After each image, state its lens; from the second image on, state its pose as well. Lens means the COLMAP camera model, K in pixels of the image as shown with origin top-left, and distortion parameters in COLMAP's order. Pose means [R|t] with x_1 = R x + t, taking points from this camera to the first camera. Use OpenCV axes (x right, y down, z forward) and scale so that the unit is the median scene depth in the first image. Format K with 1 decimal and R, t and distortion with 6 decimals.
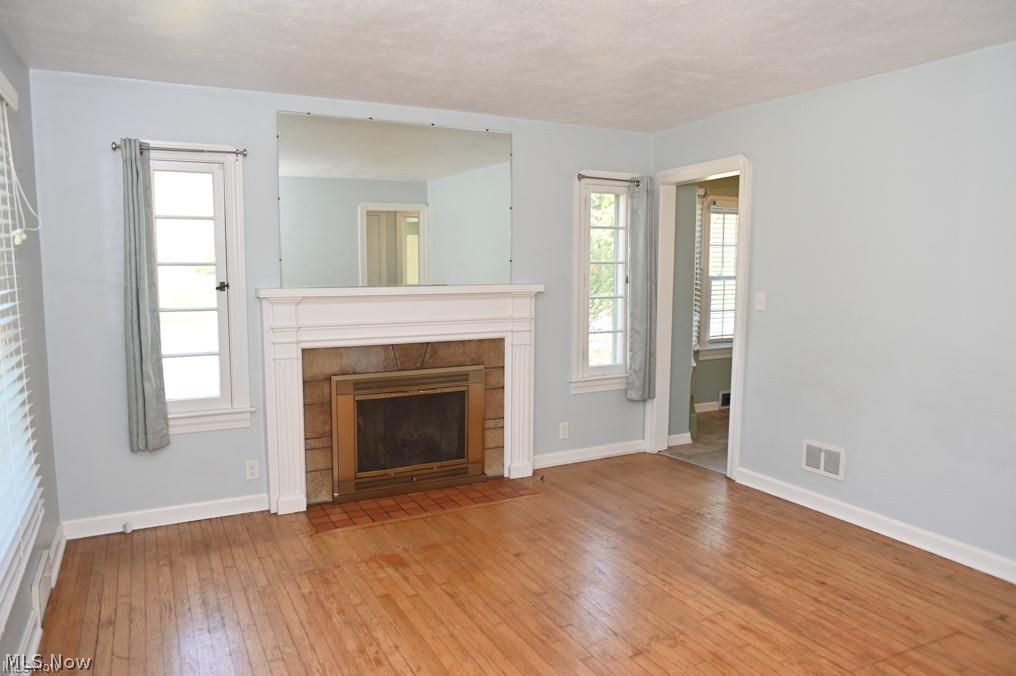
lens RADIAL K [[689.0, 0, 508.0], [0, 689.0, 338.0], [0, 0, 1]] dist [-0.091450, 0.076494]
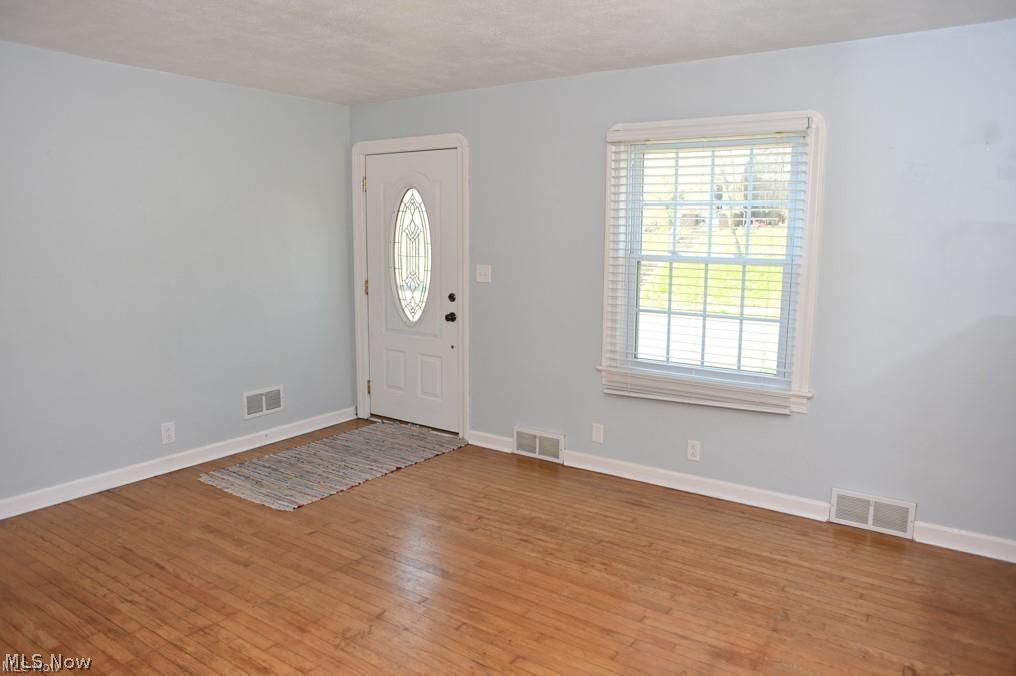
lens RADIAL K [[712.7, 0, 501.3], [0, 712.7, 338.7], [0, 0, 1]] dist [-0.096103, 0.084105]
pose [[-0.890262, 0.062052, -0.451202, 0.302905], [-0.060239, 0.965929, 0.251697, -0.139198], [0.451448, 0.251256, -0.856192, 1.187463]]
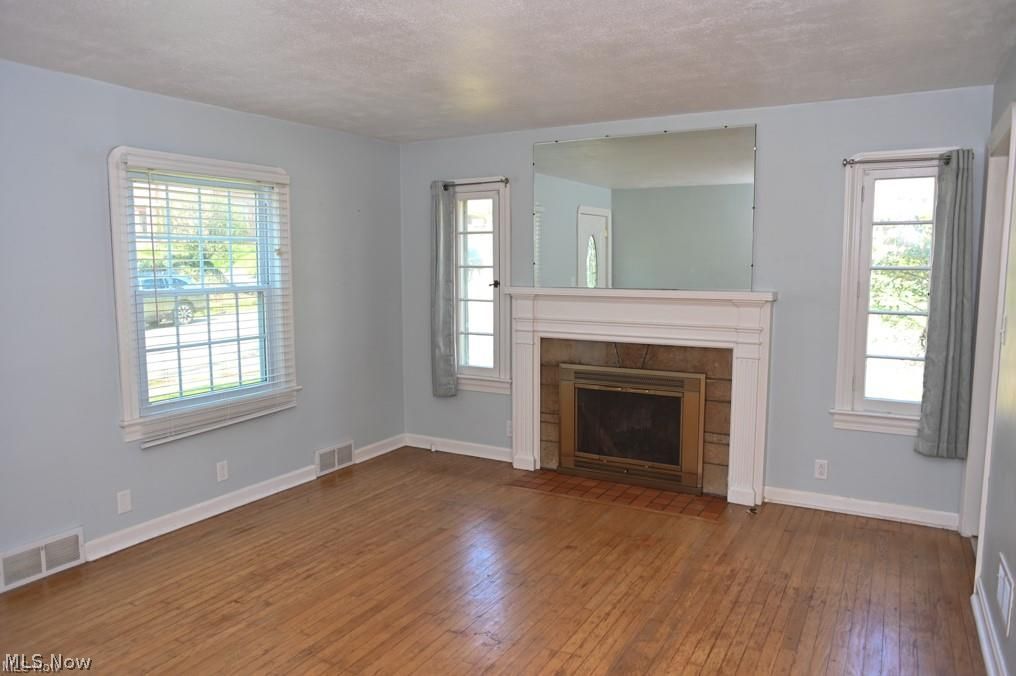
lens RADIAL K [[694.4, 0, 525.8], [0, 694.4, 339.8], [0, 0, 1]] dist [-0.094313, 0.077909]
pose [[0.554398, 0.089446, -0.827431, 0.693829], [-0.090945, 0.994765, 0.046599, -0.034550], [0.827268, 0.049417, 0.559630, 0.288957]]
